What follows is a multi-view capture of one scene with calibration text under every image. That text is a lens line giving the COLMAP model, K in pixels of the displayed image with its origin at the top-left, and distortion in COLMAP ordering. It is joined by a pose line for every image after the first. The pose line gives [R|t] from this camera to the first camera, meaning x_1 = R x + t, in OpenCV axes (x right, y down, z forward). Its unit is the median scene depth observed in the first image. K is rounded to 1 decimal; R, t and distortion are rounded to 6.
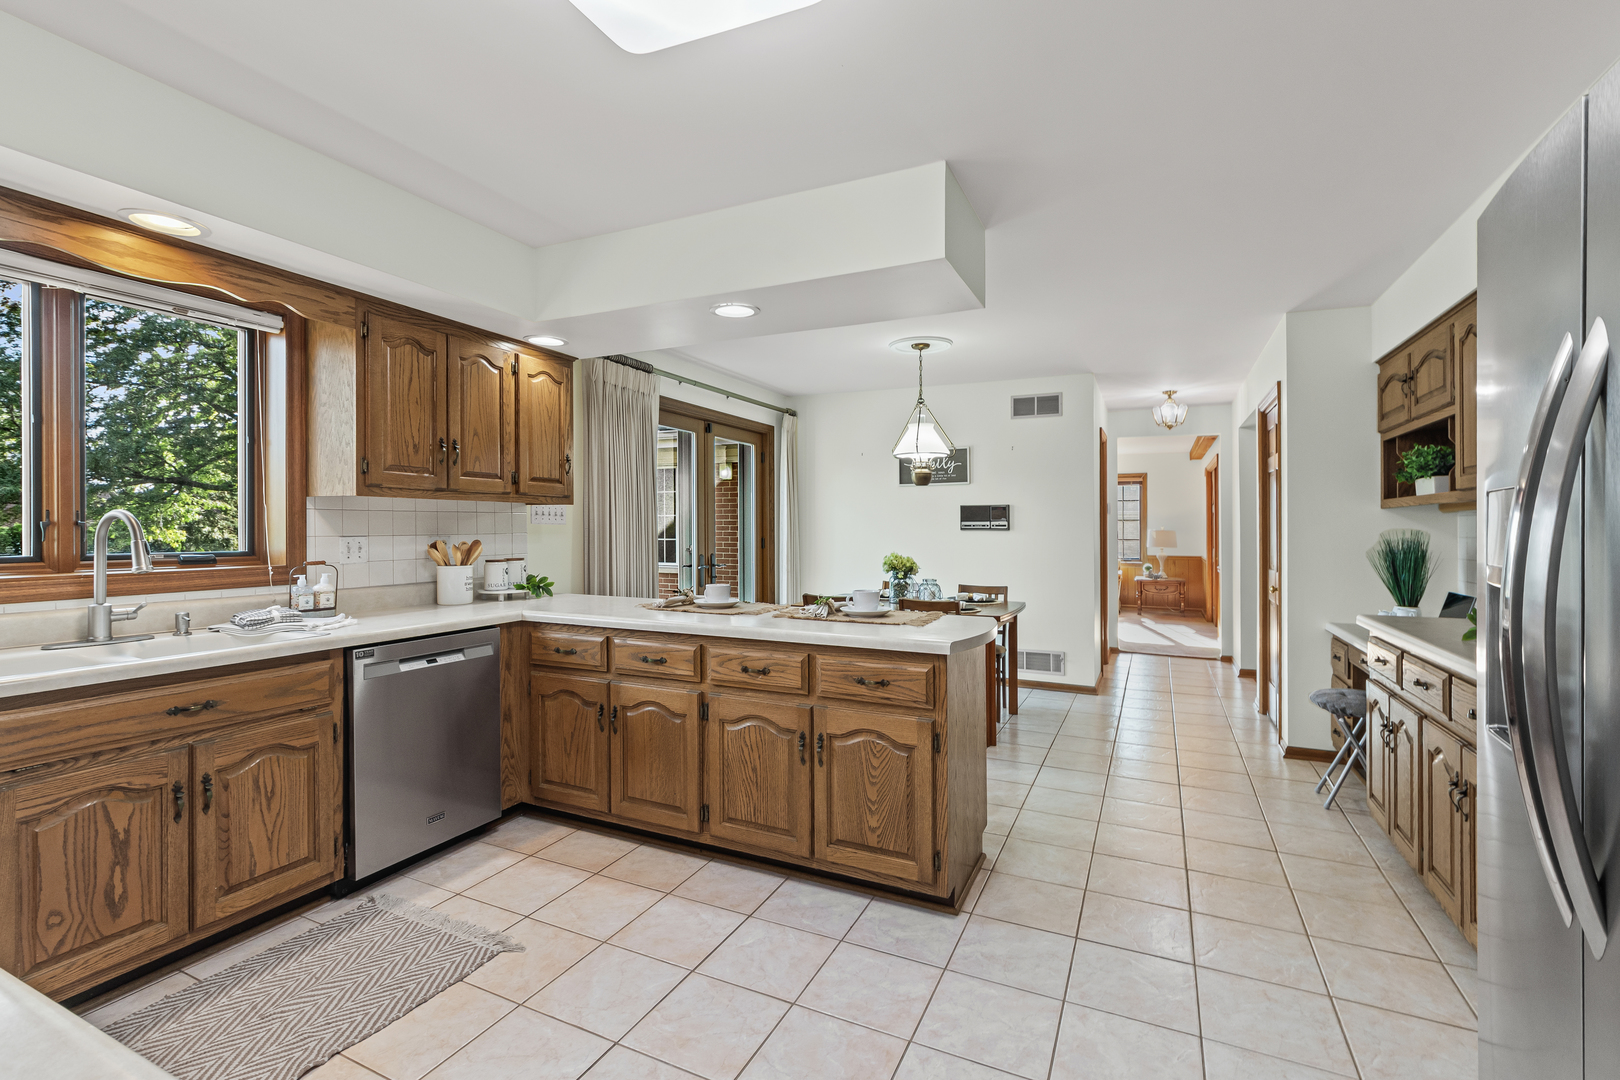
lens RADIAL K [[725.2, 0, 803.9], [0, 725.2, 528.4], [0, 0, 1]] dist [-0.003403, -0.000734]
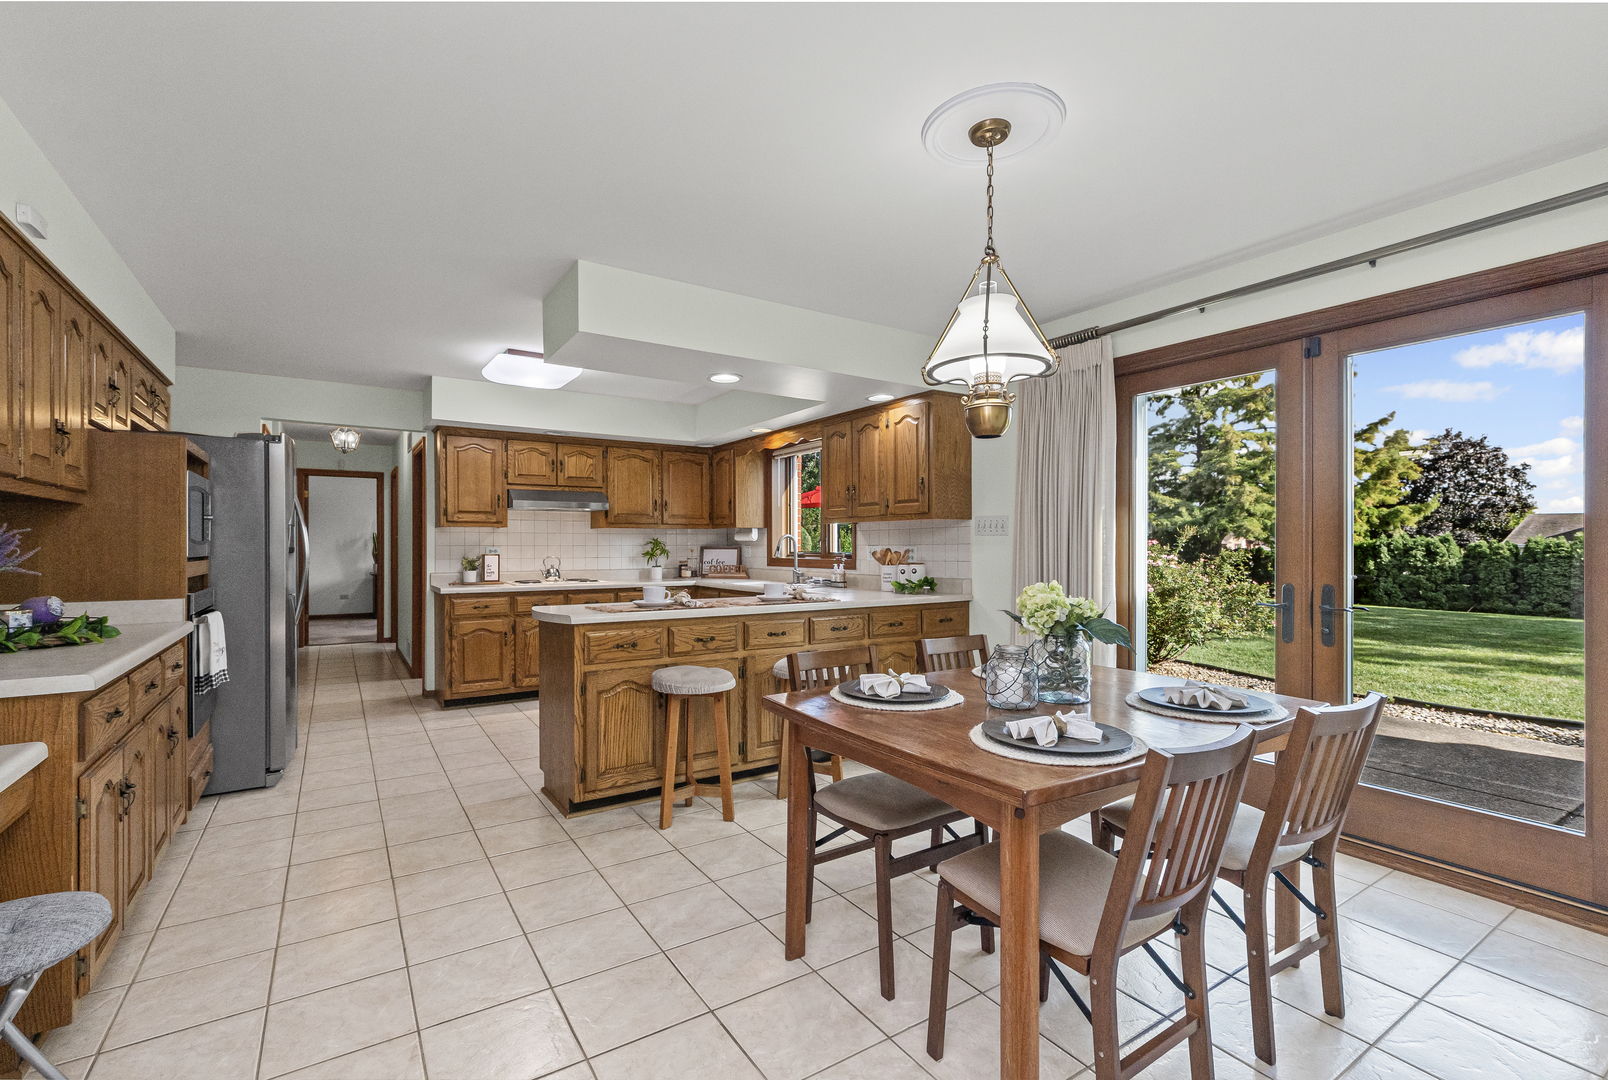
lens RADIAL K [[714.5, 0, 802.3], [0, 714.5, 543.6], [0, 0, 1]] dist [-0.011462, 0.000472]
pose [[-0.516920, -0.006267, -0.856011, 0.931792], [-0.001331, 0.999978, -0.006517, 0.018380], [0.856033, -0.002230, -0.516917, 1.723153]]
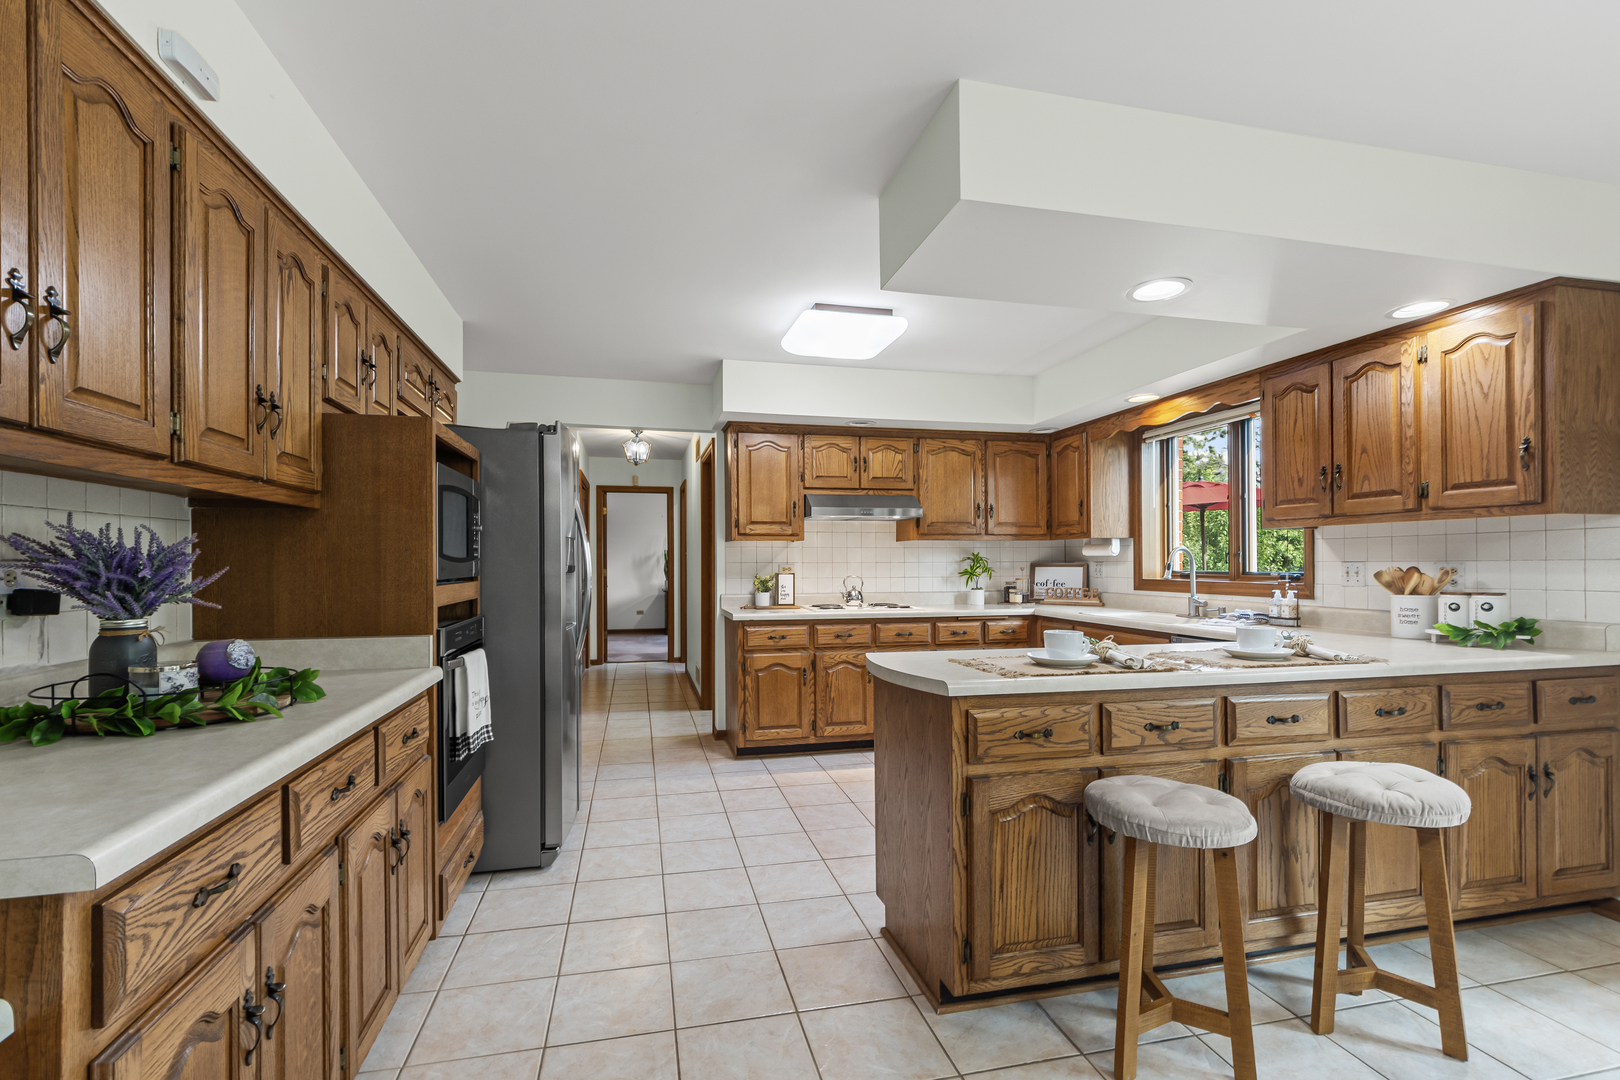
lens RADIAL K [[725.2, 0, 803.2], [0, 725.2, 563.9], [0, 0, 1]] dist [-0.003403, -0.000734]
pose [[-0.782690, -0.001092, -0.622411, 0.712404], [-0.001468, 0.999999, 0.000092, 0.015537], [0.622410, 0.000985, -0.782691, 1.324476]]
